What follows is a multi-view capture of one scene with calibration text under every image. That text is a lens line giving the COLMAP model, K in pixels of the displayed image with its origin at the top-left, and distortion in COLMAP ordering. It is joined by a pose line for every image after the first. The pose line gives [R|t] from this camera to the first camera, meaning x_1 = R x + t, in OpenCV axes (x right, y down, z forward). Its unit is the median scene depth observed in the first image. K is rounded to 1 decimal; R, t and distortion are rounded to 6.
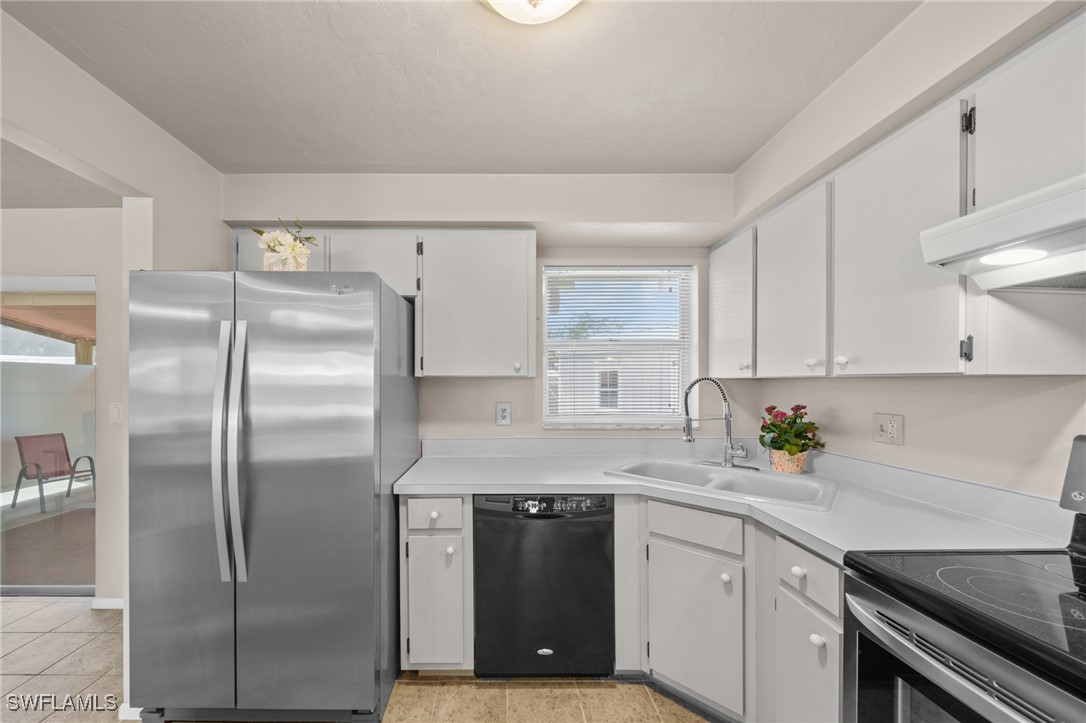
lens RADIAL K [[392.3, 0, 498.7], [0, 392.3, 385.4], [0, 0, 1]] dist [-0.003621, -0.000118]
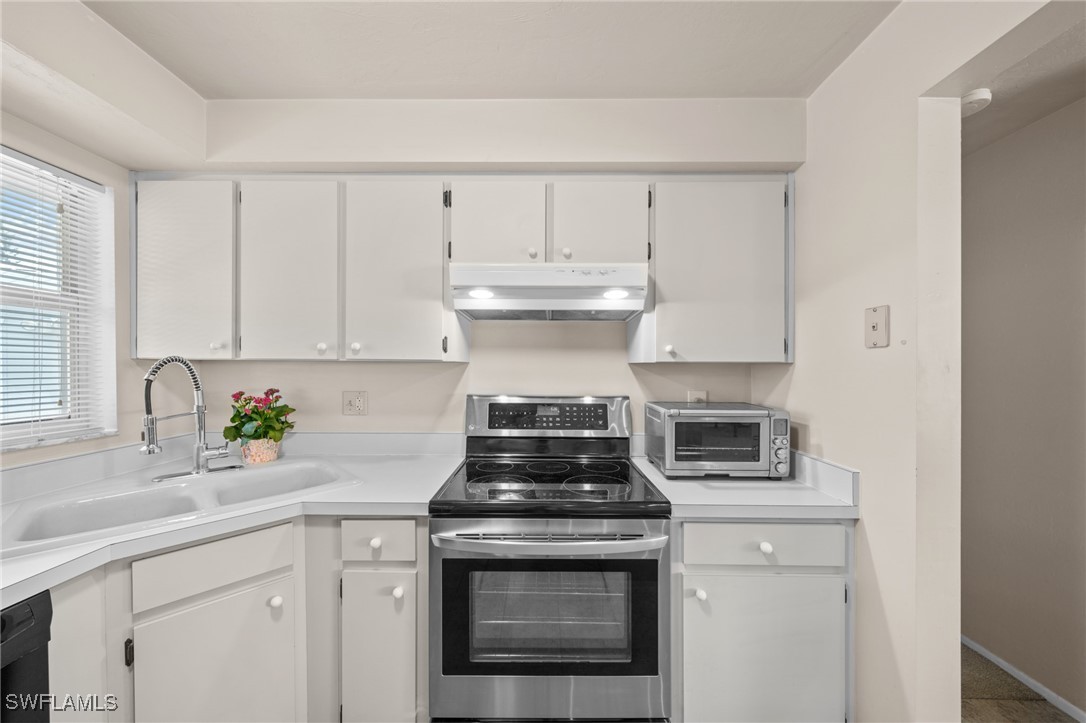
lens RADIAL K [[374.9, 0, 540.1], [0, 374.9, 368.9], [0, 0, 1]] dist [-0.003522, 0.000426]
pose [[-0.000691, -0.006456, 0.999979, -0.175891], [0.001701, 0.999978, 0.006457, -0.003794], [-0.999998, 0.001705, -0.000680, 0.376486]]
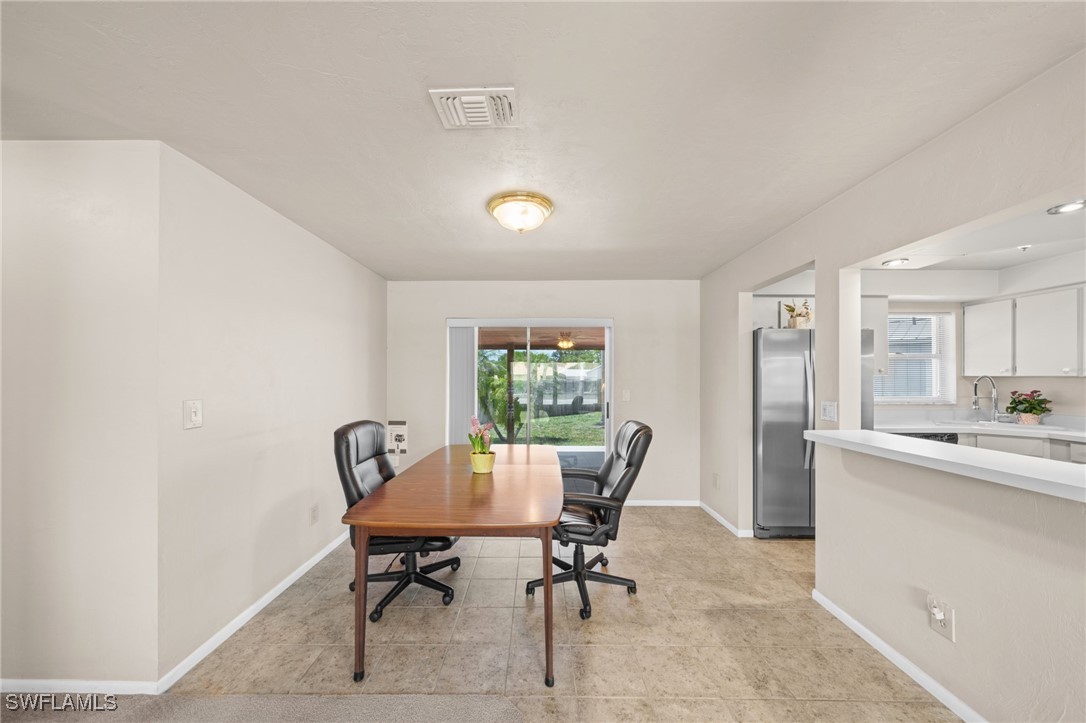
lens RADIAL K [[374.9, 0, 536.3], [0, 374.9, 376.0], [0, 0, 1]] dist [-0.003522, 0.000426]
pose [[0.999995, 0.000857, -0.002923, -1.901676], [-0.000879, 0.999971, -0.007505, -0.004733], [0.002916, 0.007508, 0.999968, -0.958547]]
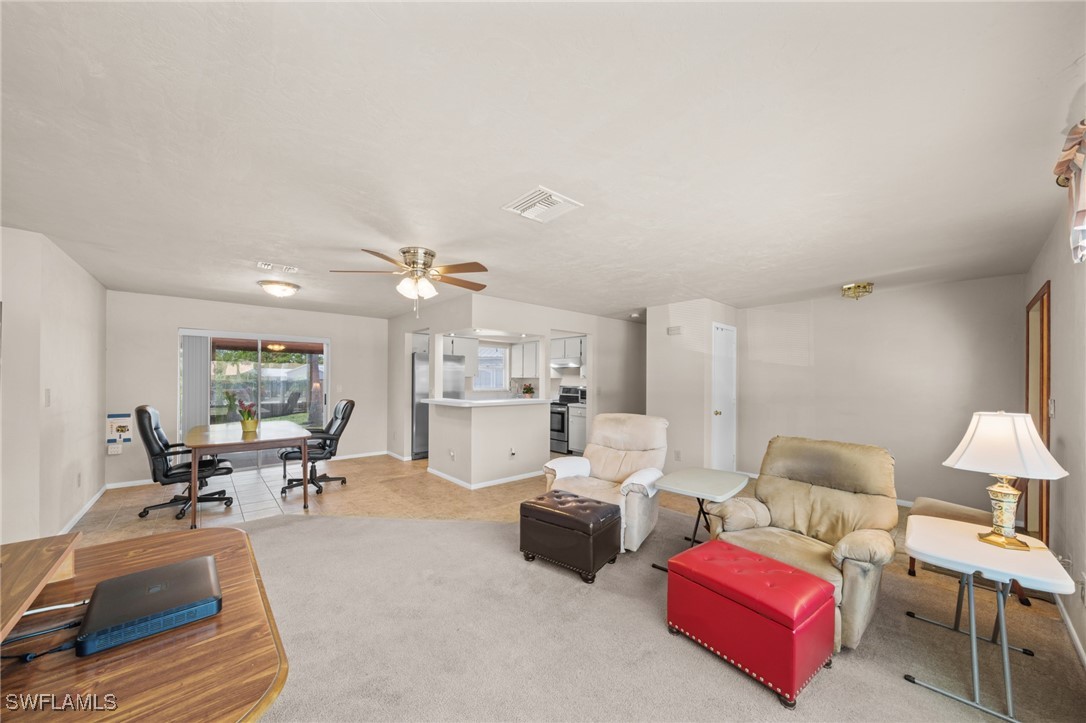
lens RADIAL K [[374.9, 0, 539.7], [0, 374.9, 379.1], [0, 0, 1]] dist [-0.003522, 0.000426]
pose [[0.742739, 0.004304, 0.669567, -2.337062], [-0.002320, 0.999990, -0.003854, 0.013318], [-0.669577, 0.001309, 0.742741, -2.611805]]
